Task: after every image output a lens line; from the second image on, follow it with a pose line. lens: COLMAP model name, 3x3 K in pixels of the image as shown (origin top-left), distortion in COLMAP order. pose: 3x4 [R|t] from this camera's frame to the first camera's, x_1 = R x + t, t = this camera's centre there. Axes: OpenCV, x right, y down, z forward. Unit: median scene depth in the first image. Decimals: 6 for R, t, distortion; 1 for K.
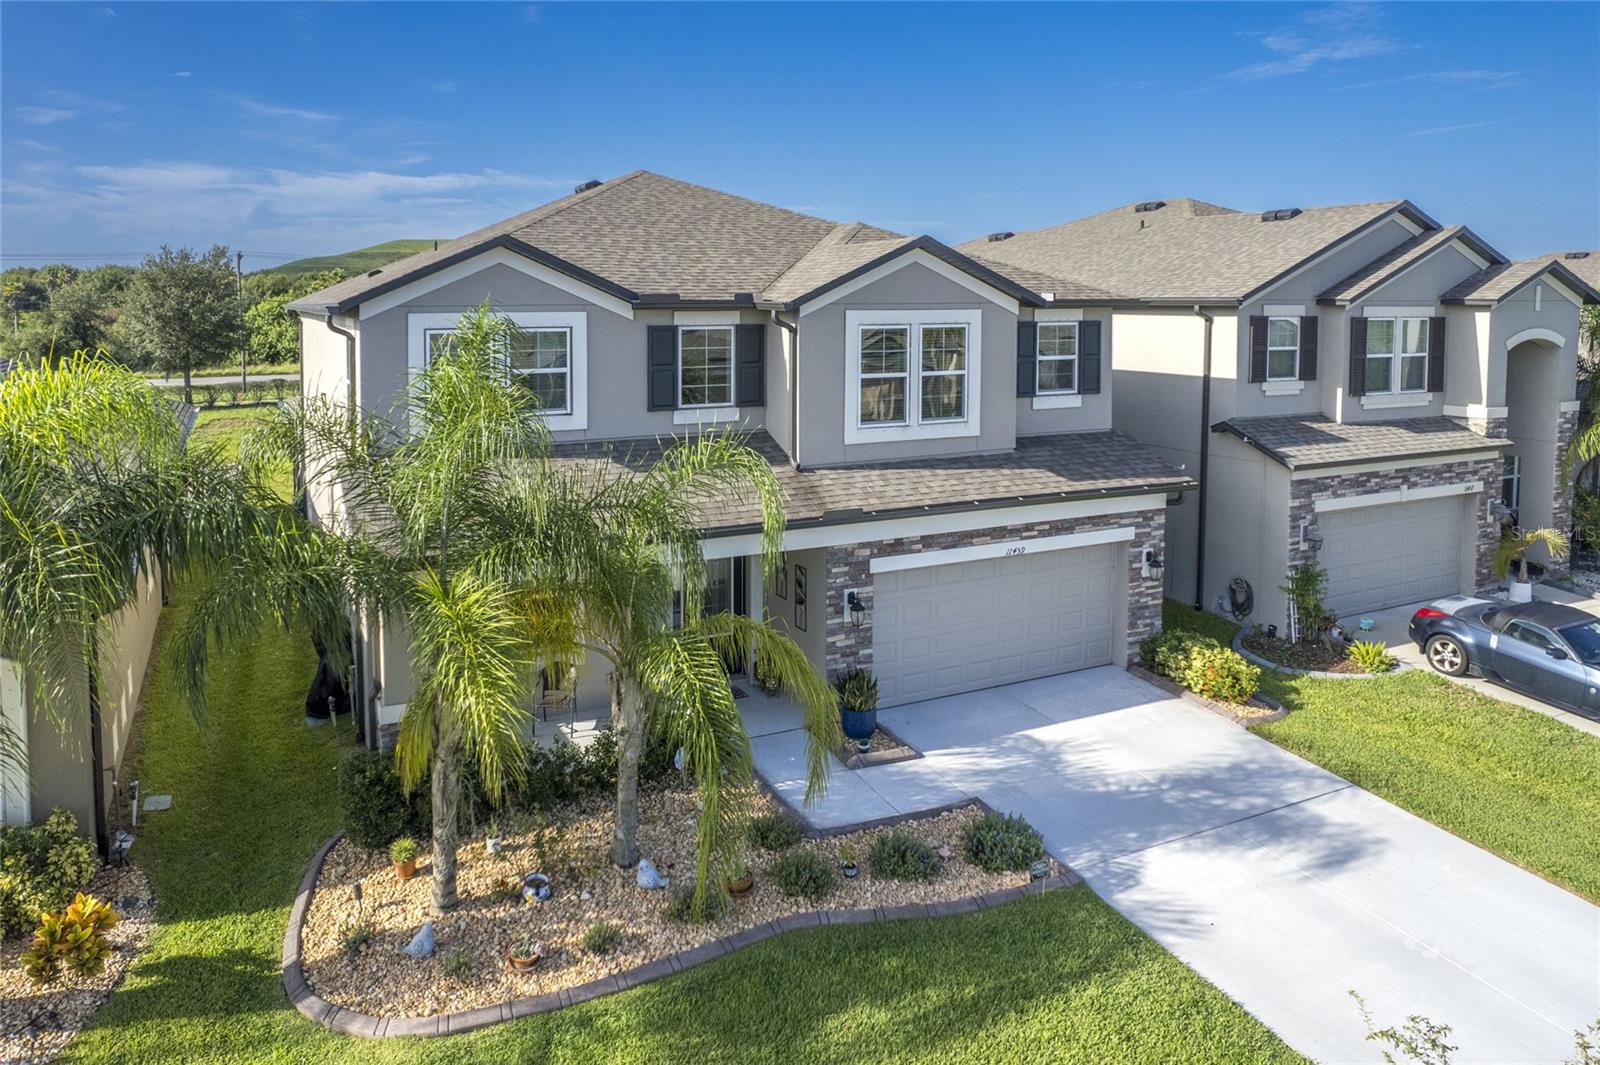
lens RADIAL K [[1029.3, 0, 688.5], [0, 1029.3, 423.7], [0, 0, 1]] dist [-0.023558, -0.000402]
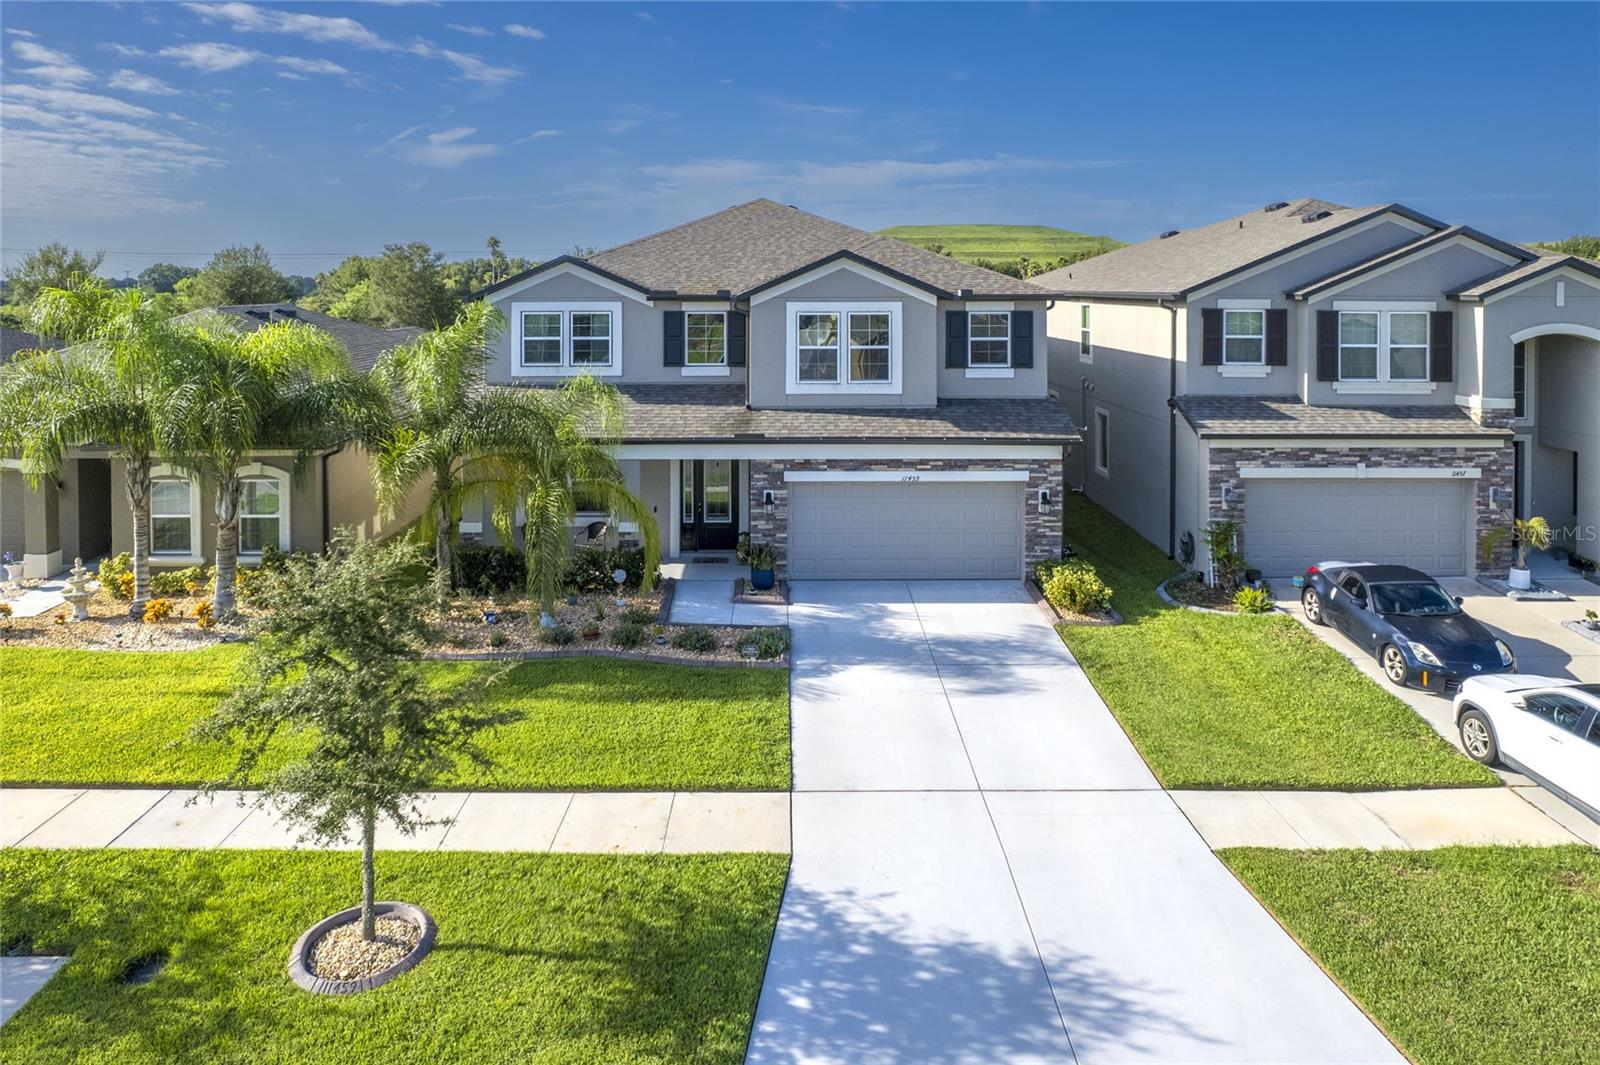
lens RADIAL K [[1038.9, 0, 761.8], [0, 1038.9, 363.3], [0, 0, 1]] dist [-0.027323, -0.000299]
pose [[0.914772, 0.032181, -0.402686, 0.661991], [-0.049654, 0.998220, -0.033024, 0.025766], [0.400906, 0.050205, 0.914742, -0.331978]]
